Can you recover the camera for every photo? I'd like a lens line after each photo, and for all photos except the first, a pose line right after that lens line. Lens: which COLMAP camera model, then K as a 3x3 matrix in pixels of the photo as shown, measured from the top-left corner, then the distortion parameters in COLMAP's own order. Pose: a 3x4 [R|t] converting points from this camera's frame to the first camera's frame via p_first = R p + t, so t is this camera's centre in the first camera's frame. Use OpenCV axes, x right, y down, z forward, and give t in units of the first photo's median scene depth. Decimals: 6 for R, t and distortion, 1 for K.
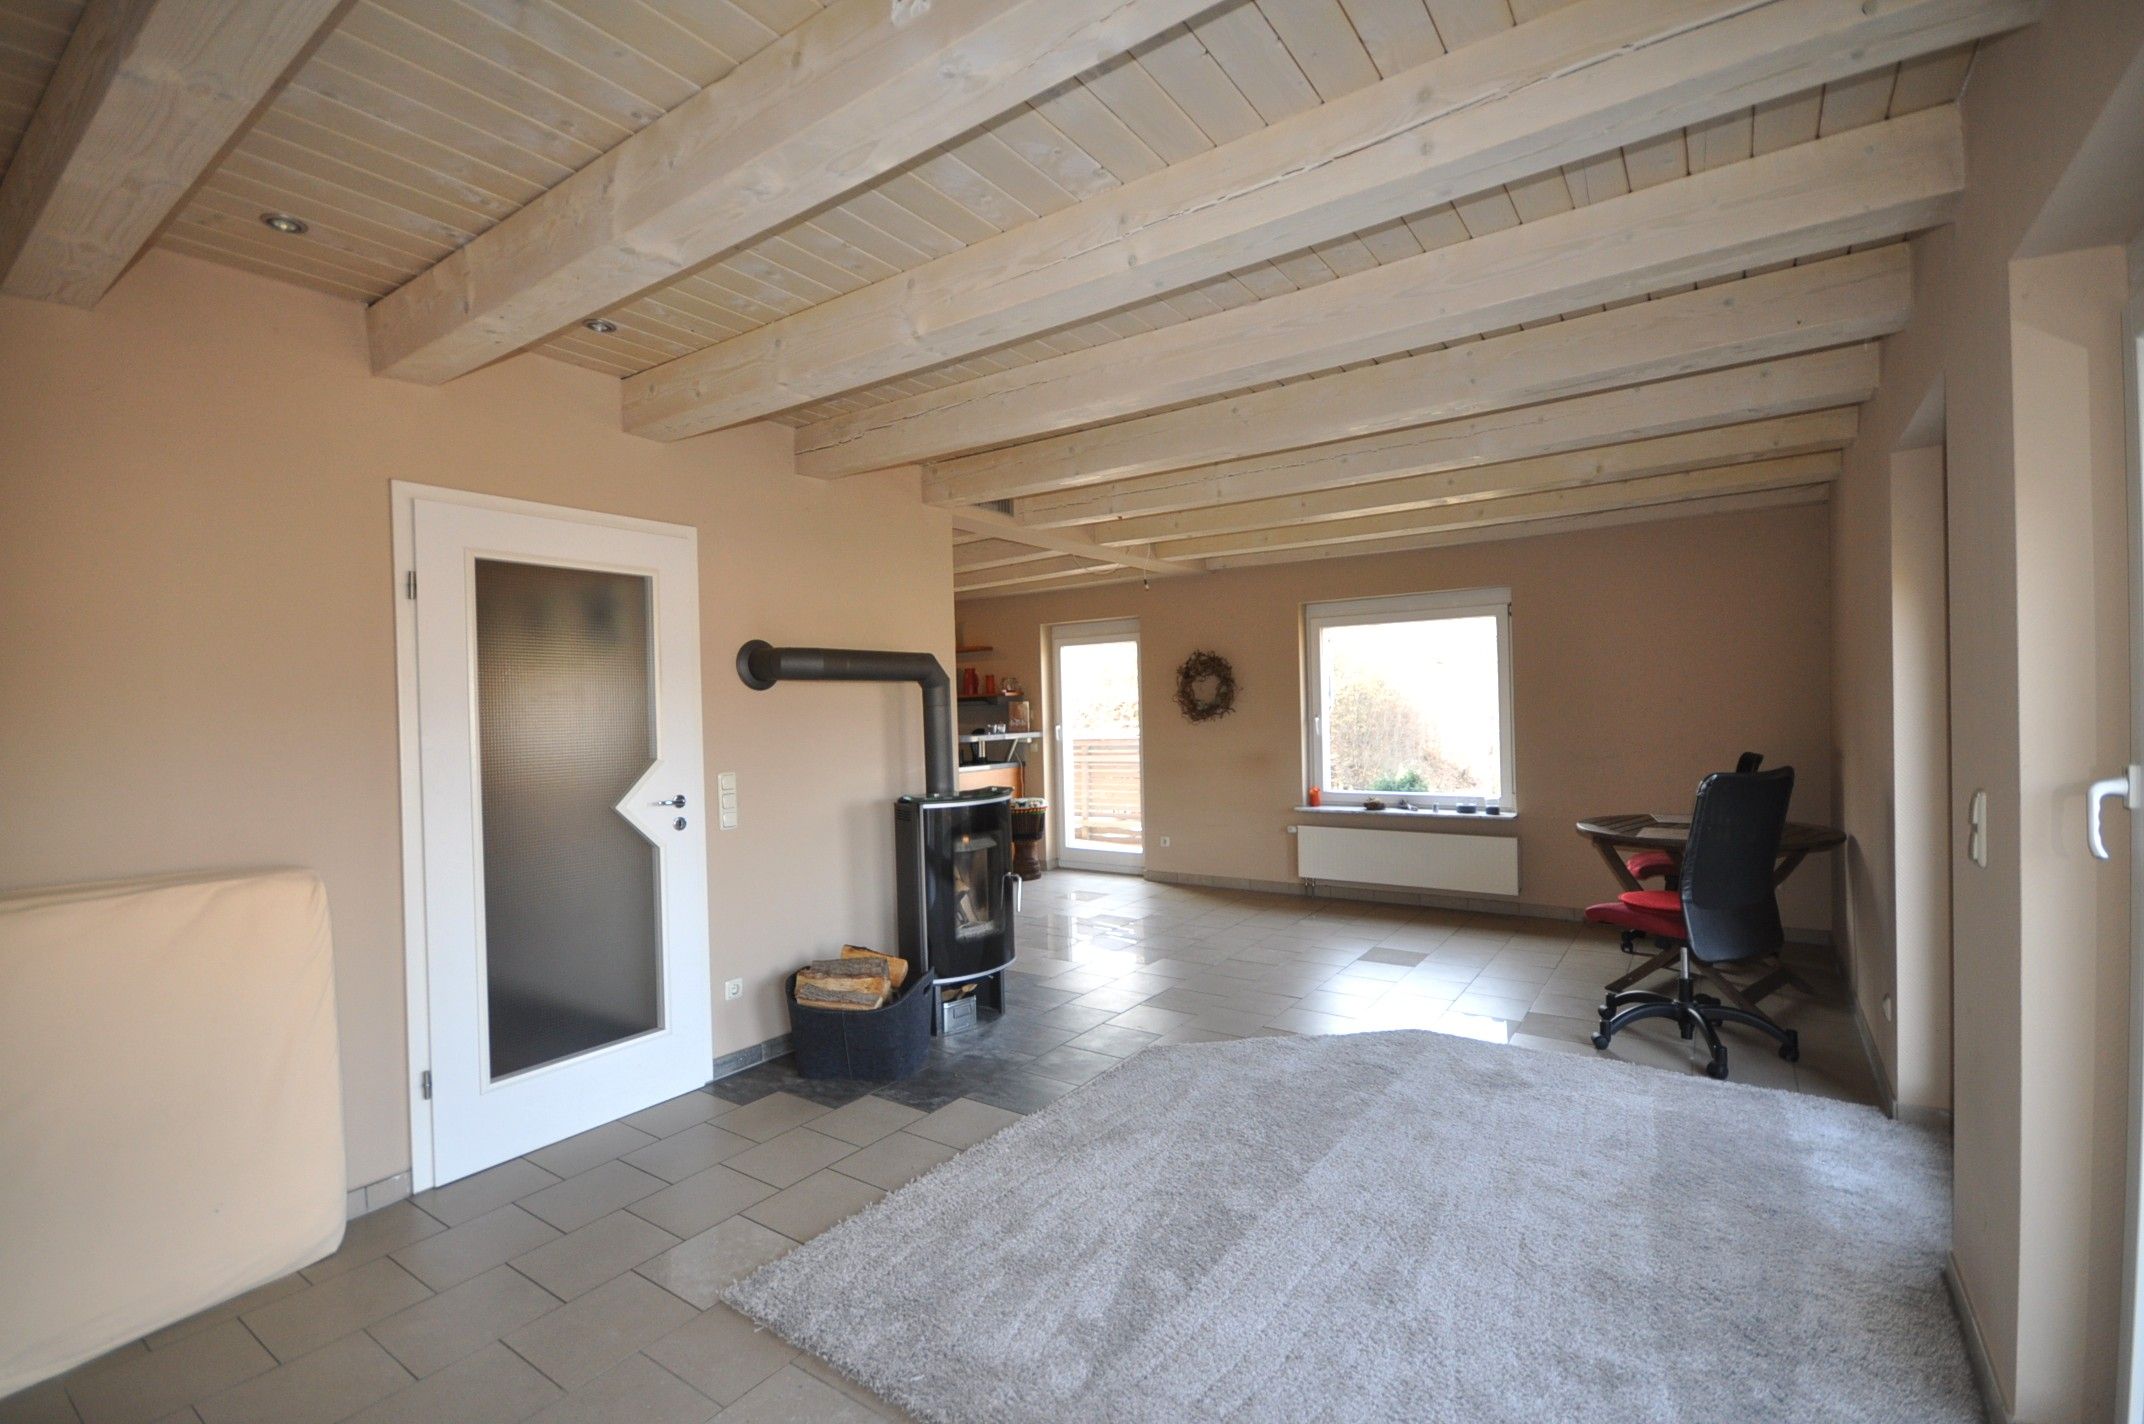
lens RADIAL K [[940.3, 0, 1078.7], [0, 940.3, 713.6], [0, 0, 1]] dist [-0.001776, -0.000464]
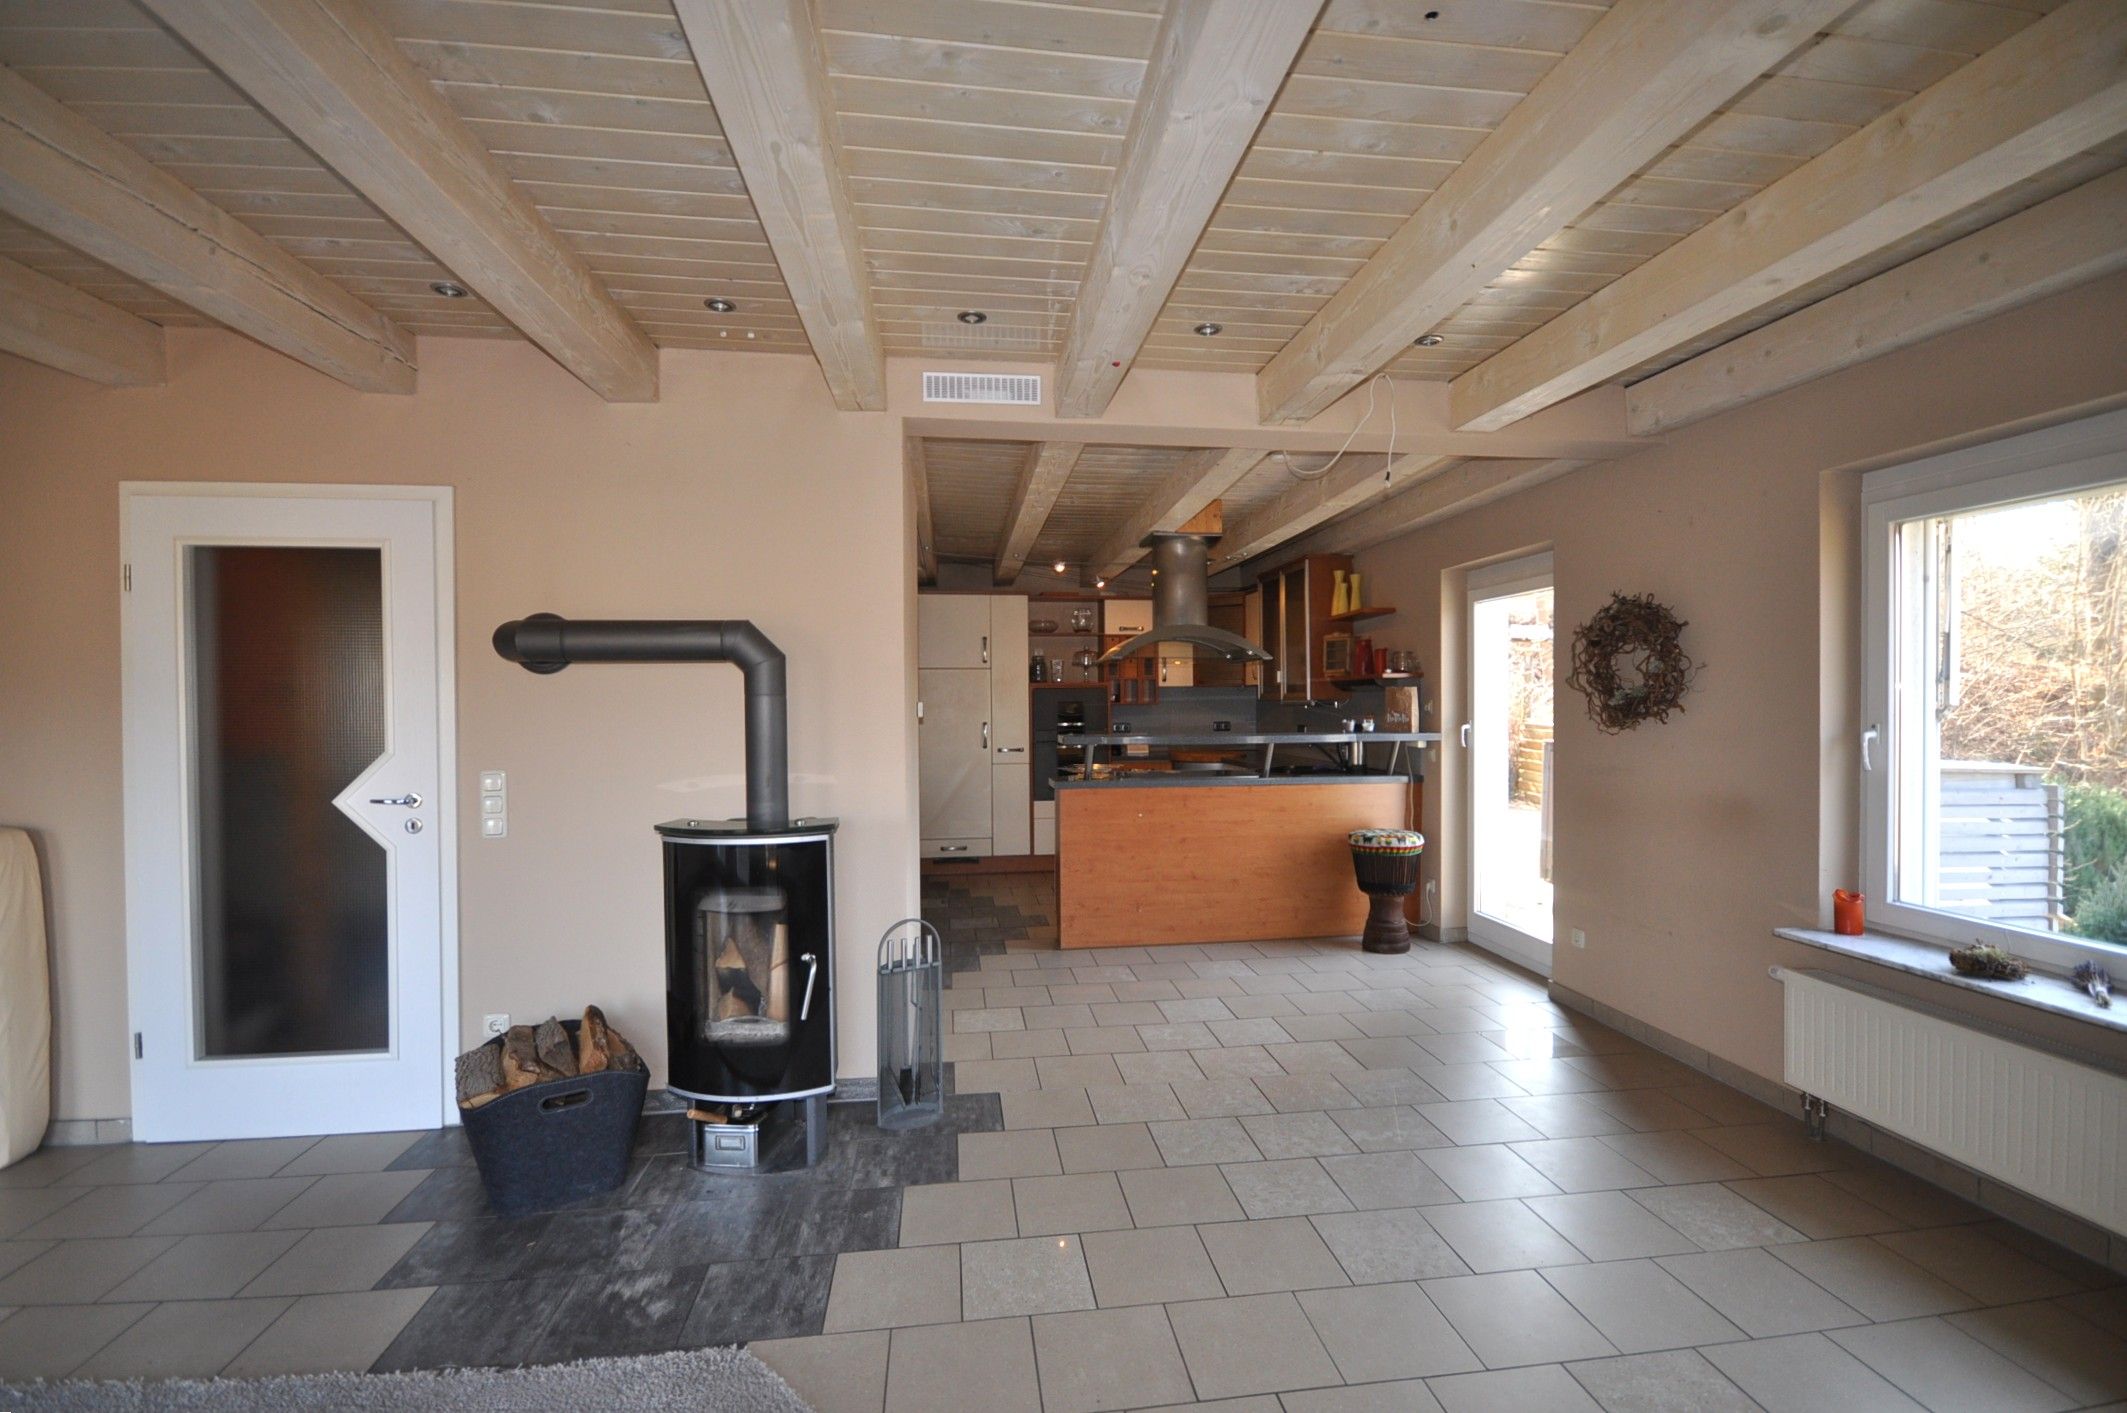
lens RADIAL K [[932.8, 0, 1072.7], [0, 932.8, 713.6], [0, 0, 1]] dist [-0.001776, -0.000464]
pose [[0.677512, 0.031689, -0.734829, 0.405722], [-0.014233, 0.999449, 0.029978, -0.015148], [0.735374, -0.009852, 0.677590, 0.550900]]
